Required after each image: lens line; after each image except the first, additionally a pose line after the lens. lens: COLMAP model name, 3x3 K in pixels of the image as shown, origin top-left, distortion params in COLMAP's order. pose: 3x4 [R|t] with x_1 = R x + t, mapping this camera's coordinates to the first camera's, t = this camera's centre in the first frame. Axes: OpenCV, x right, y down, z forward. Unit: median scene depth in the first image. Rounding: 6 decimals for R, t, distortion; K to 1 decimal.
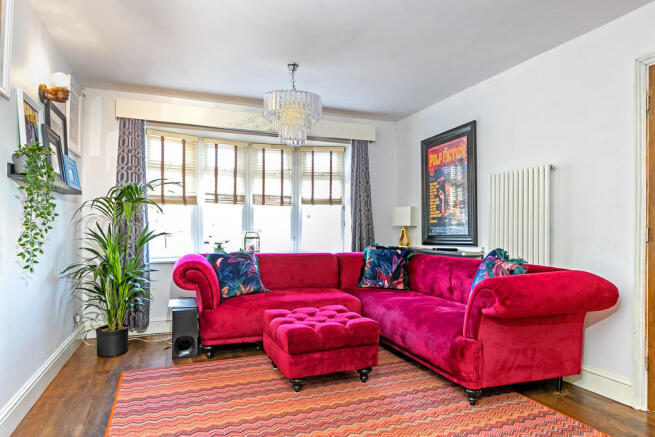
lens RADIAL K [[390.4, 0, 315.5], [0, 390.4, 229.7], [0, 0, 1]] dist [0.000332, -0.000453]
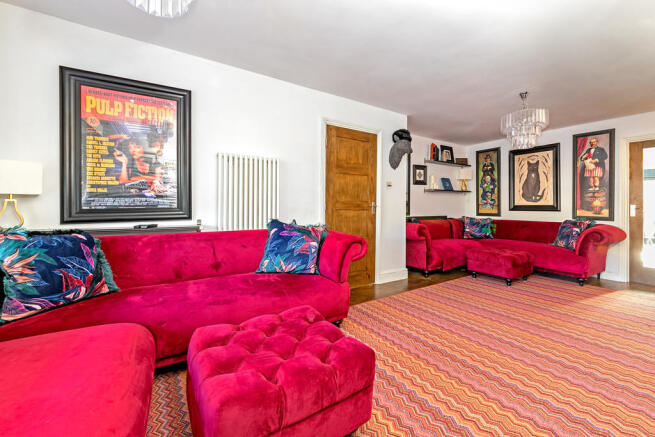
lens RADIAL K [[276.1, 0, 353.7], [0, 276.1, 205.2], [0, 0, 1]] dist [-0.000806, -0.000147]
pose [[-0.258823, -0.002737, 0.965921, -0.335097], [-0.009259, 0.999957, 0.000352, 0.002029], [-0.965880, -0.008852, -0.258837, 0.718011]]
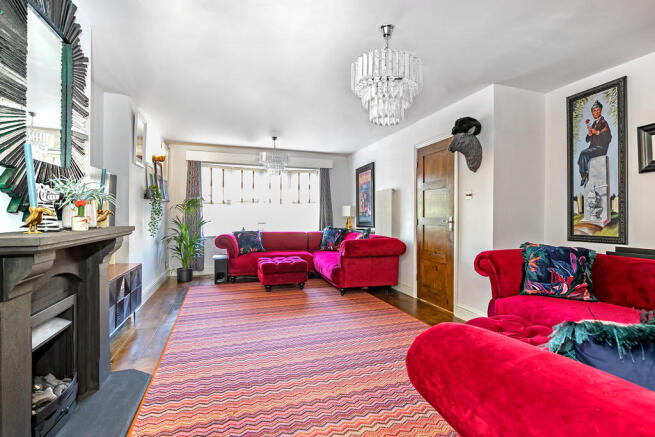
lens RADIAL K [[317.4, 0, 347.1], [0, 317.4, 218.0], [0, 0, 1]] dist [-0.001658, -0.000156]
pose [[0.999998, -0.000514, 0.002030, 0.253249], [0.000503, 0.999986, 0.005281, -0.011840], [-0.002033, -0.005280, 0.999984, -0.514889]]
